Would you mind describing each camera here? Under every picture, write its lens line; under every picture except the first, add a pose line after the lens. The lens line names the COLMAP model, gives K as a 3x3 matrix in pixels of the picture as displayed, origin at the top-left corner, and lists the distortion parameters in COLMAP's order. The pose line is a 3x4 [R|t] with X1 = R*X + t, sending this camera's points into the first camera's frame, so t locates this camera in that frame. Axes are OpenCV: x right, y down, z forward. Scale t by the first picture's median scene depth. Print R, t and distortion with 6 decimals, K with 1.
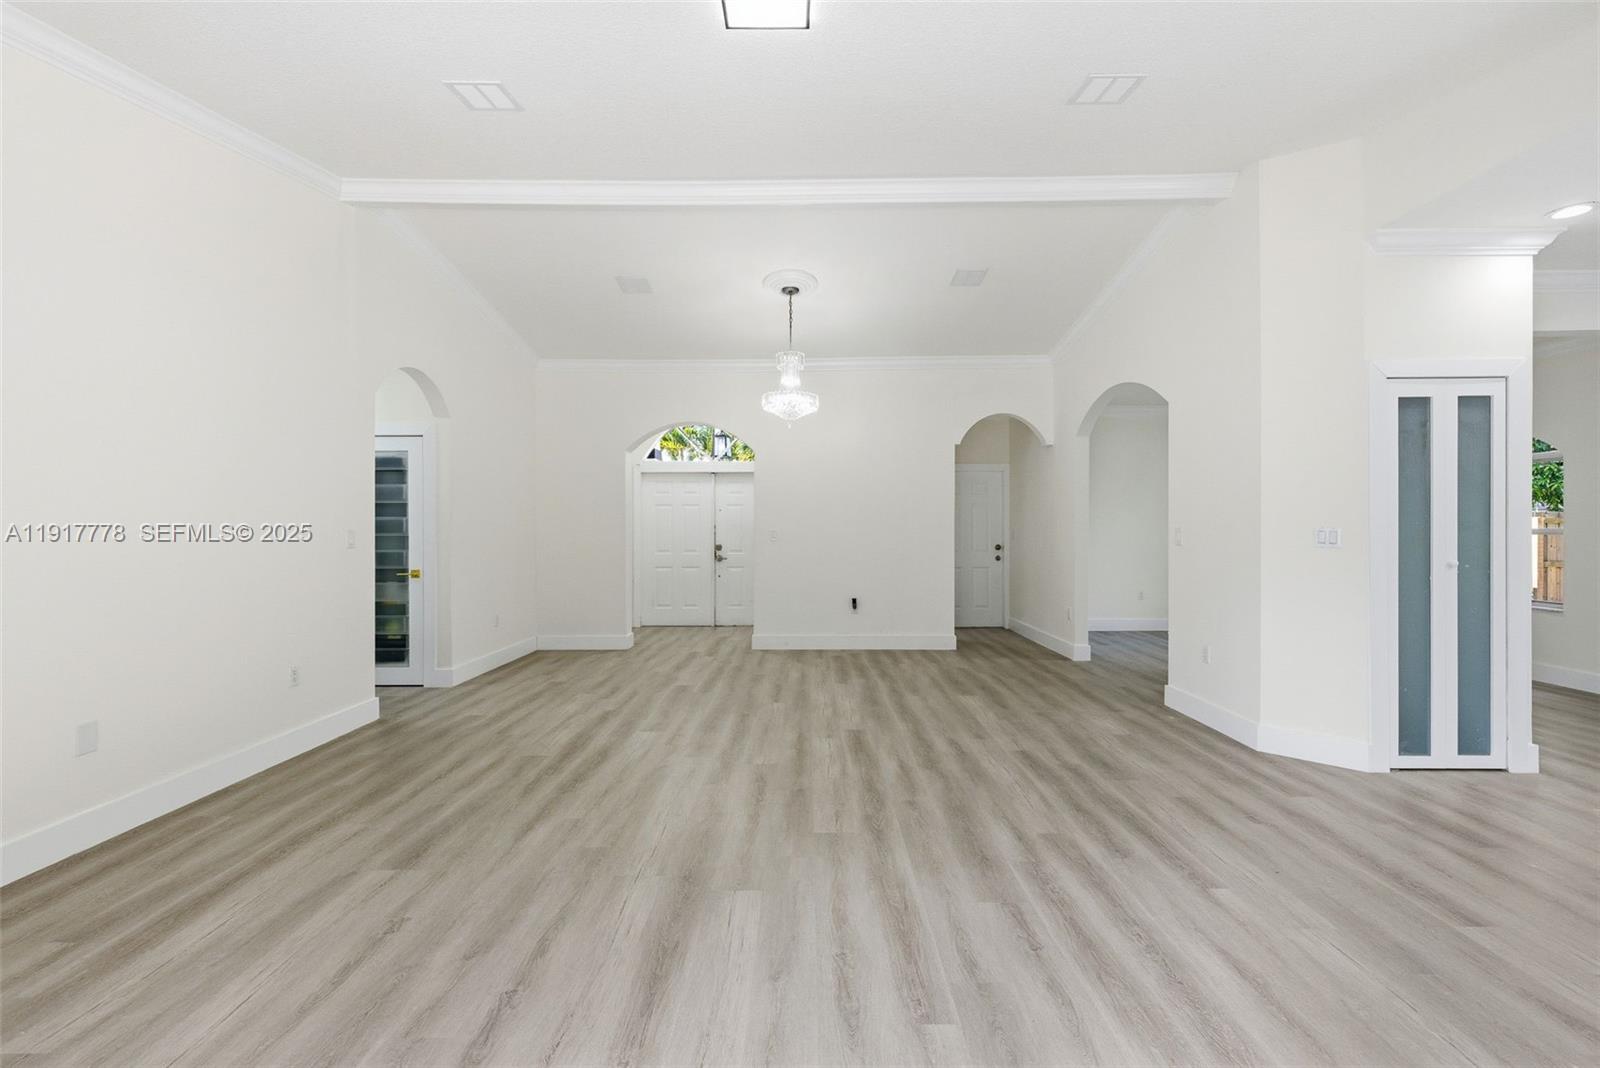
lens RADIAL K [[670.8, 0, 788.4], [0, 670.8, 530.9], [0, 0, 1]] dist [-0.001487, 0.000615]
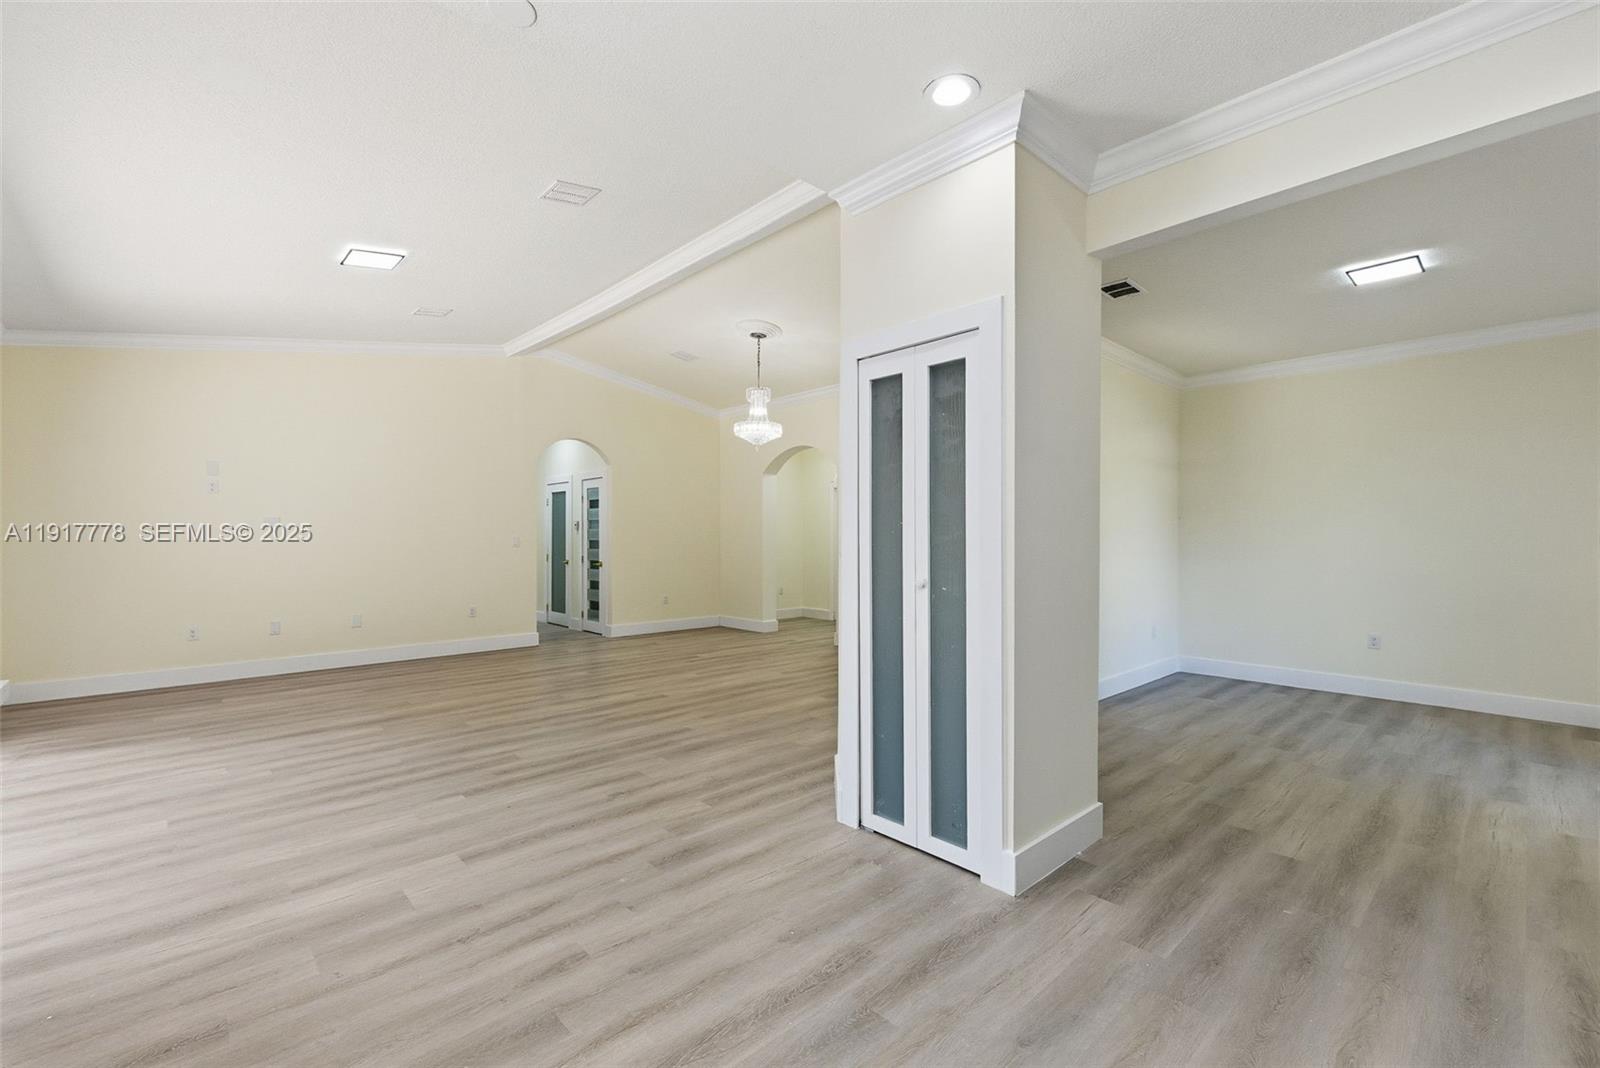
lens RADIAL K [[670.8, 0, 793.6], [0, 670.8, 535.7], [0, 0, 1]] dist [-0.001487, 0.000615]
pose [[0.697937, 0.002328, -0.716155, 1.439642], [-0.005436, 0.999983, -0.002046, -0.004095], [0.716139, 0.005321, 0.697938, 0.353867]]
